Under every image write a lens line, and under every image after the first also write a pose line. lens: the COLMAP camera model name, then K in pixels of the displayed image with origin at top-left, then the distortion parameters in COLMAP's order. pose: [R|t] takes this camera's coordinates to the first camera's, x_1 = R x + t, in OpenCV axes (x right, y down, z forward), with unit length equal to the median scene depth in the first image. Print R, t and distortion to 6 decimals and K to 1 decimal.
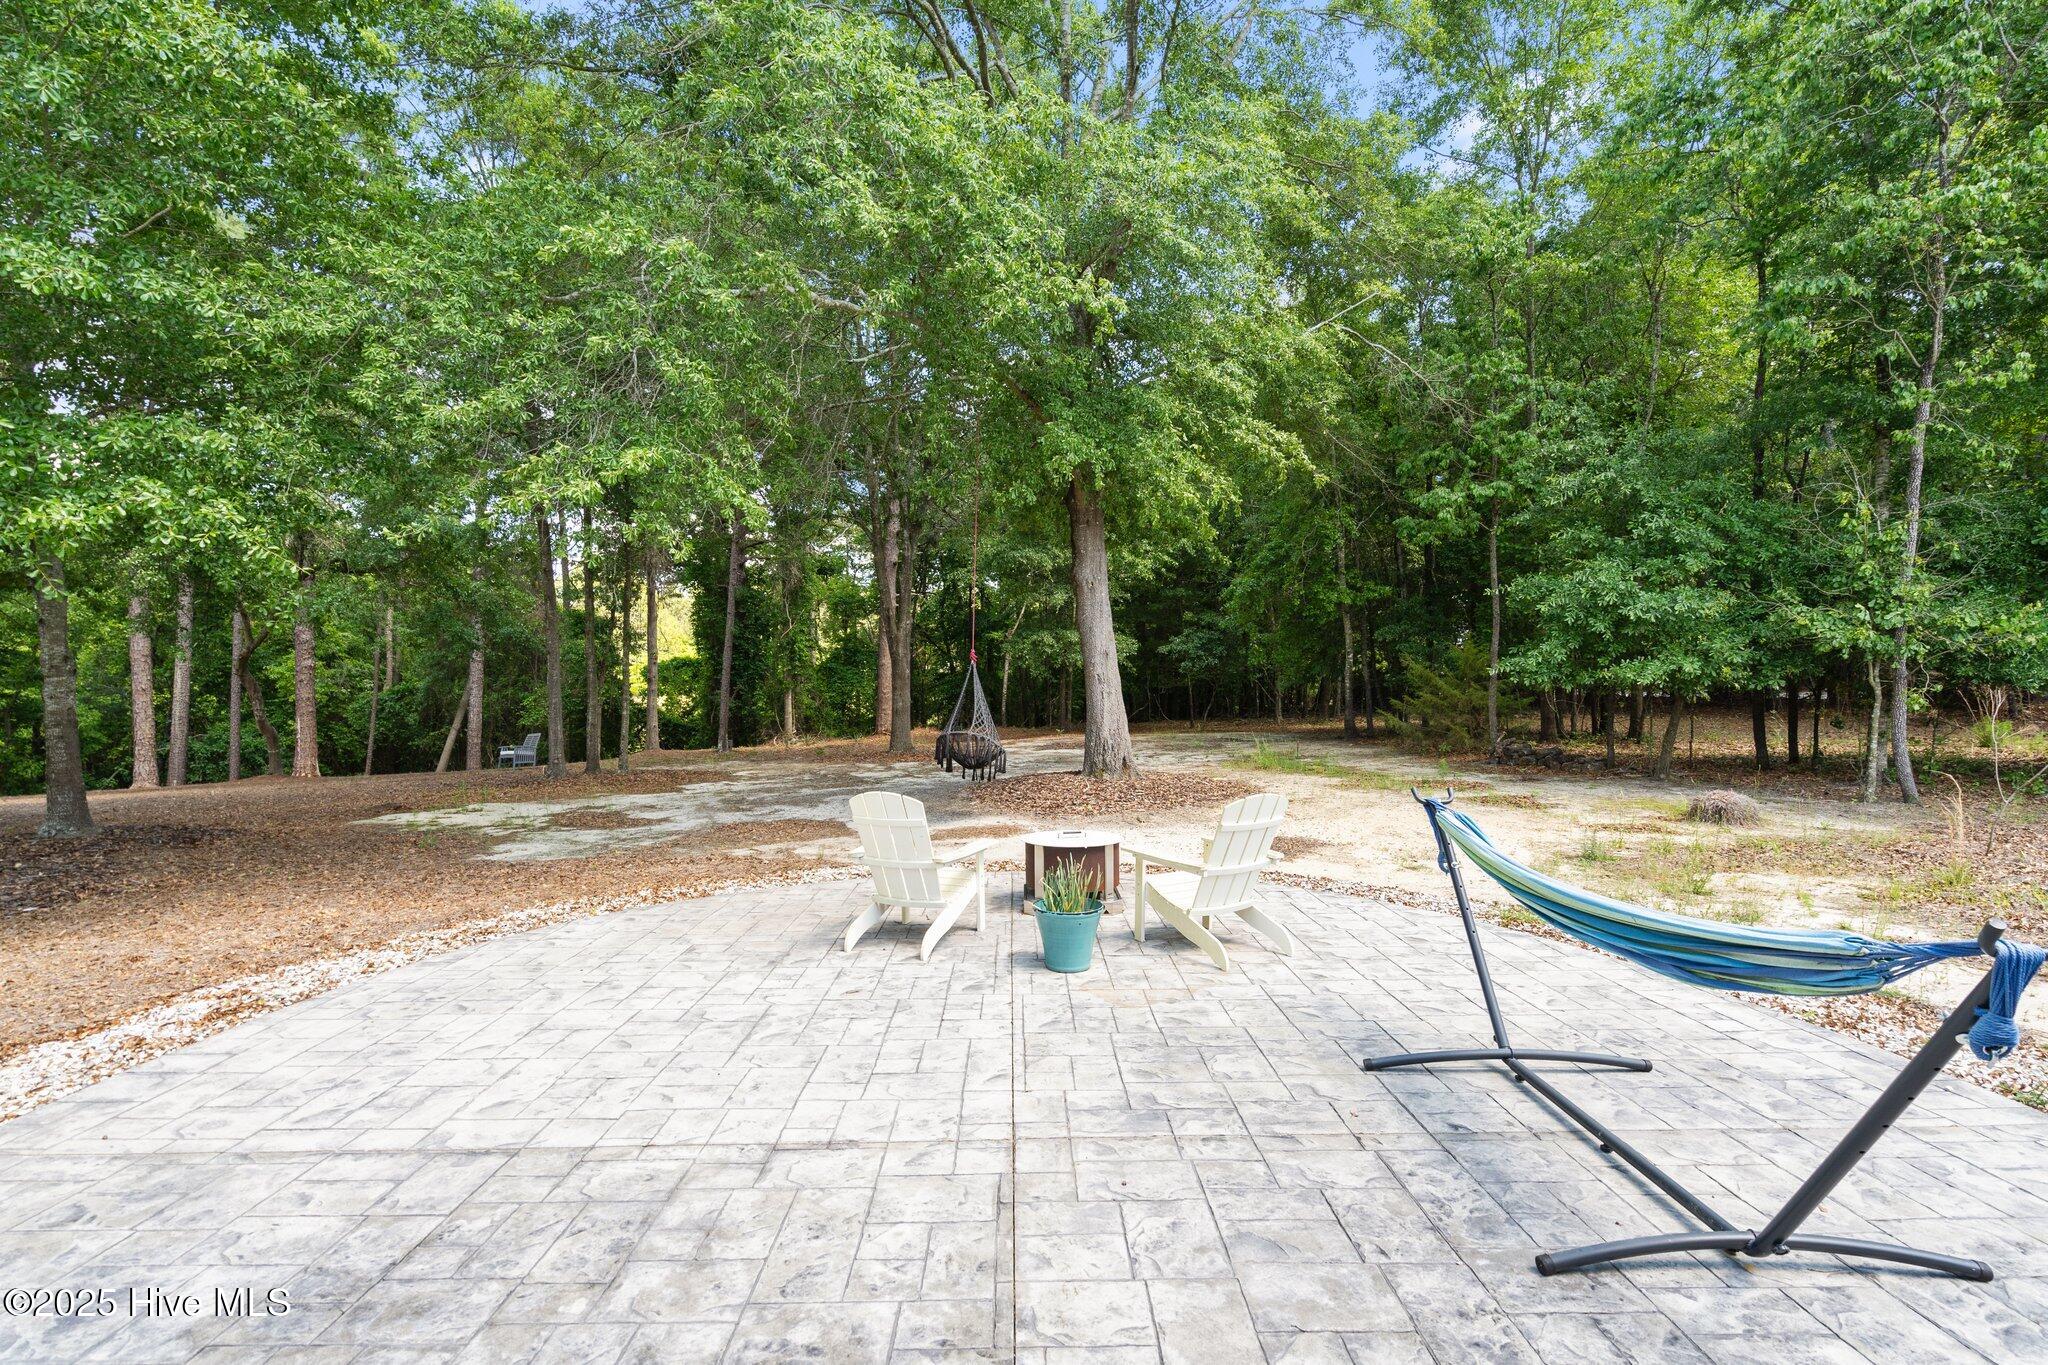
lens RADIAL K [[931.7, 0, 1021.3], [0, 931.7, 669.0], [0, 0, 1]] dist [-0.005441, 0.002336]
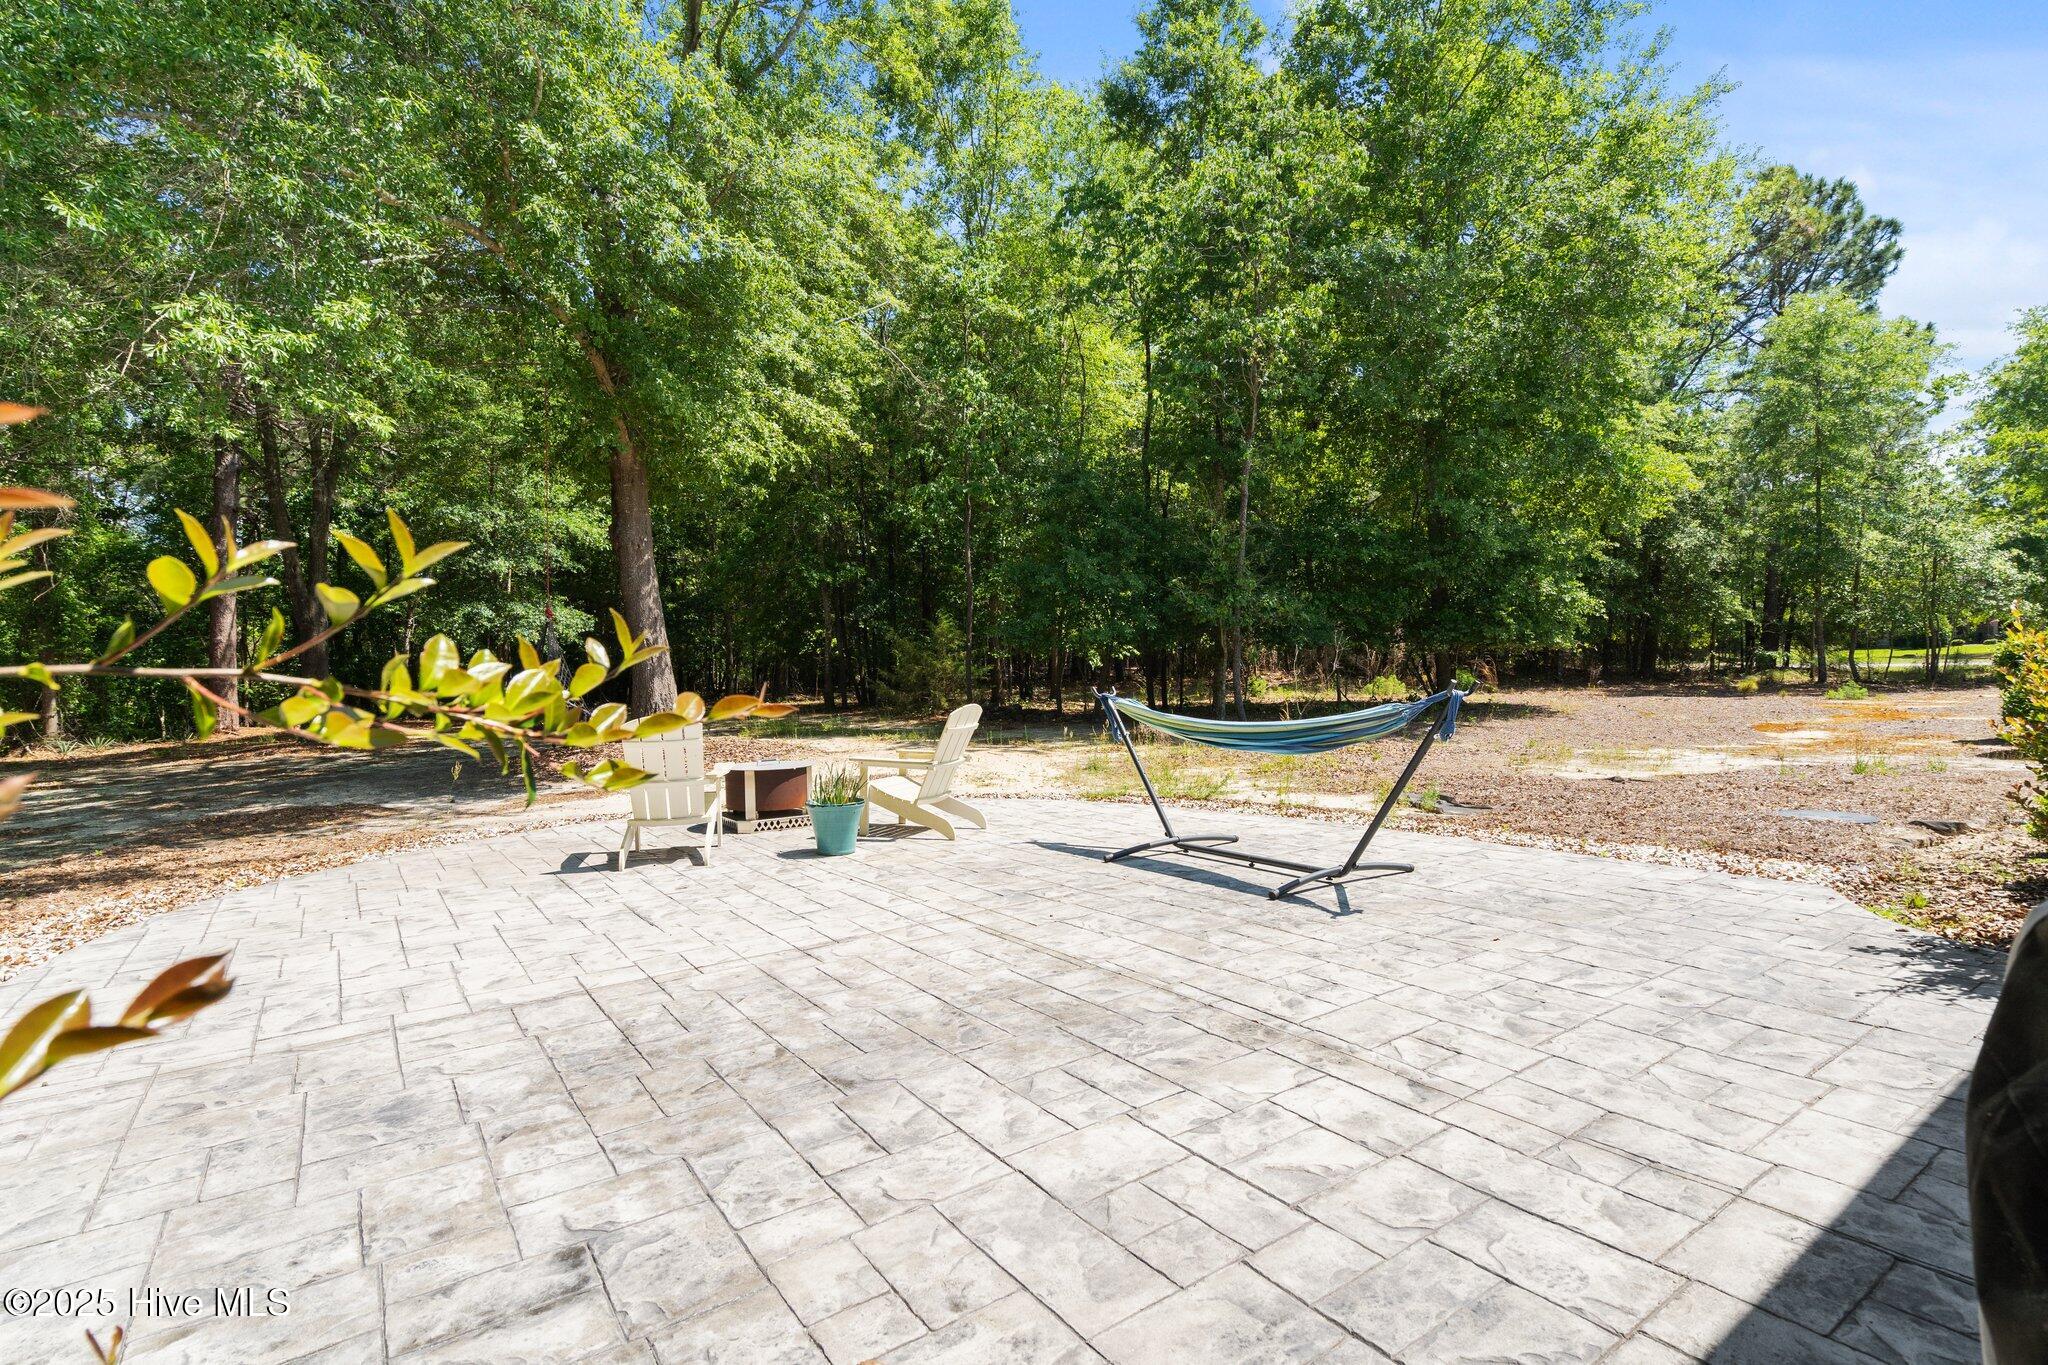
lens RADIAL K [[973.2, 0, 1016.6], [0, 973.2, 671.0], [0, 0, 1]] dist [-0.001510, 0.001684]
pose [[0.822030, -0.010437, 0.569349, -0.771056], [0.002556, 0.999890, 0.014640, 0.111066], [-0.569439, -0.010580, 0.821966, -0.263909]]
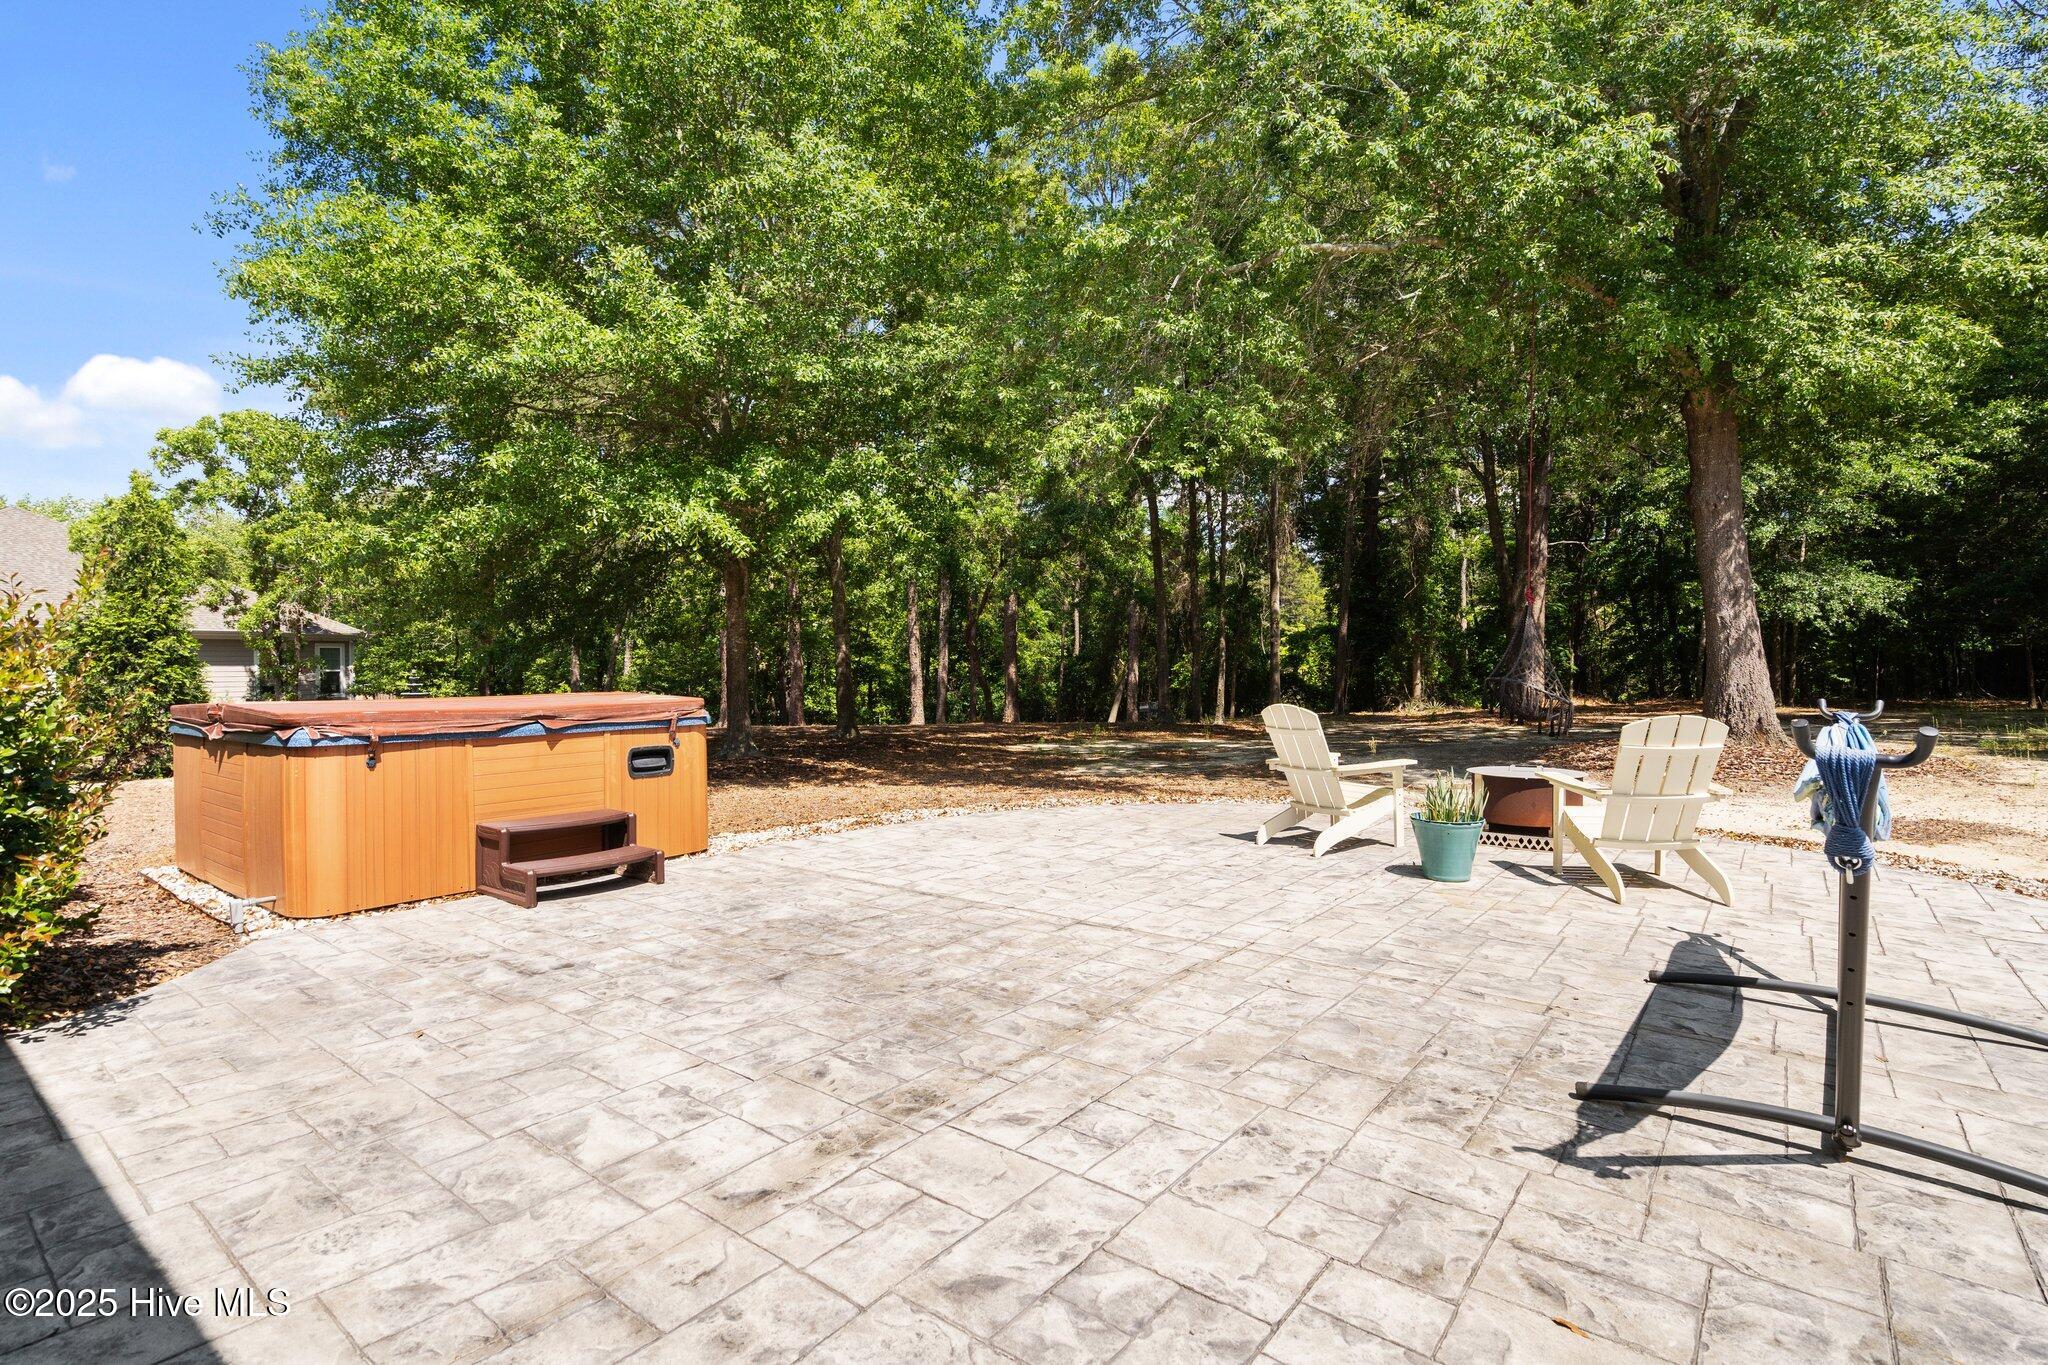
lens RADIAL K [[973.2, 0, 1026.5], [0, 973.2, 702.0], [0, 0, 1]] dist [-0.001510, 0.001684]
pose [[0.785280, 0.025818, -0.618603, 0.561595], [0.013013, 0.998221, 0.058181, 0.097725], [0.619005, -0.053738, 0.783547, -0.175704]]
